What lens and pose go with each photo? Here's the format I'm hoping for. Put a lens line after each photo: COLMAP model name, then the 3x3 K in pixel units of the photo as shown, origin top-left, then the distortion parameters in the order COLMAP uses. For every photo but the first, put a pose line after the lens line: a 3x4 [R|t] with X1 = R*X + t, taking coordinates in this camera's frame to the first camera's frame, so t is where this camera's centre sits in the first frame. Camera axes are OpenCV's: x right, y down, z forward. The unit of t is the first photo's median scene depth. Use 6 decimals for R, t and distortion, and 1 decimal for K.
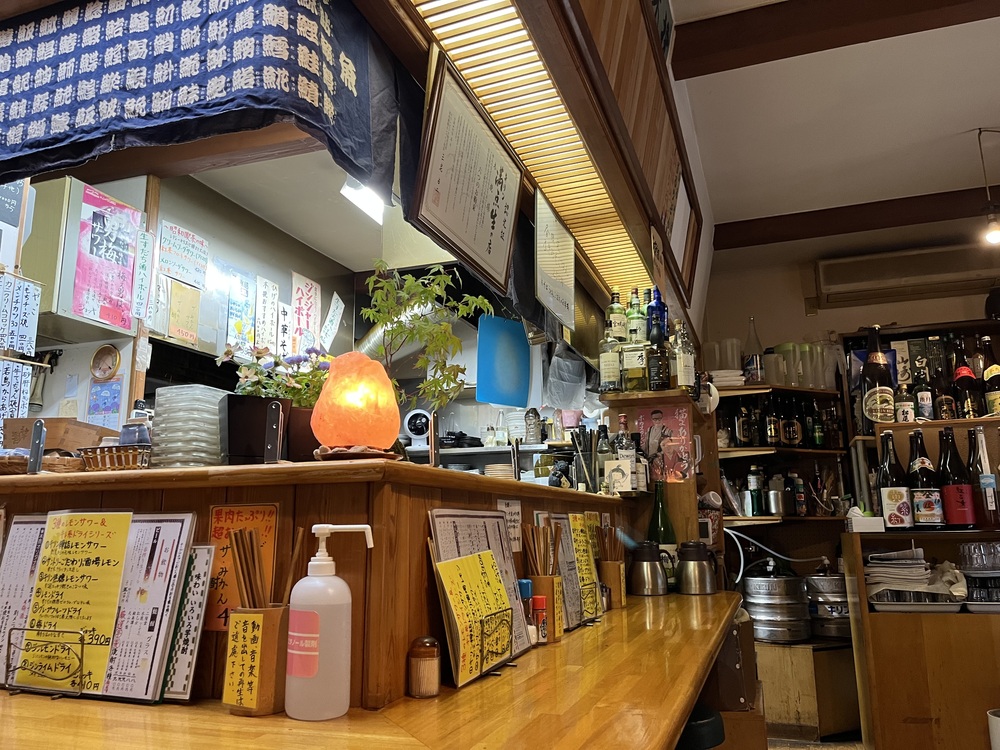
lens RADIAL K [[753.3, 0, 500.0], [0, 753.3, 375.0], [0, 0, 1]] dist [-0.000372, -0.002990]
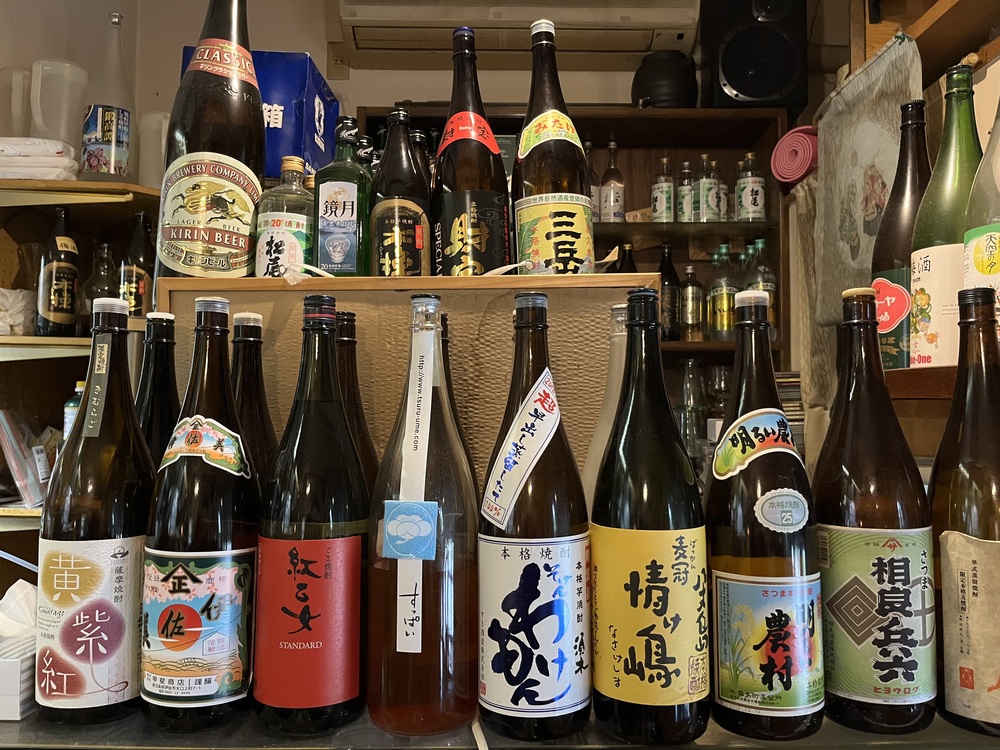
lens RADIAL K [[786.8, 0, 500.3], [0, 786.8, 351.0], [0, 0, 1]] dist [0.072576, -0.112554]
pose [[0.942981, 0.039954, 0.330440, 0.530686], [-0.080415, 0.990707, 0.109694, 0.050253], [-0.322987, -0.130012, 0.937431, 0.686902]]
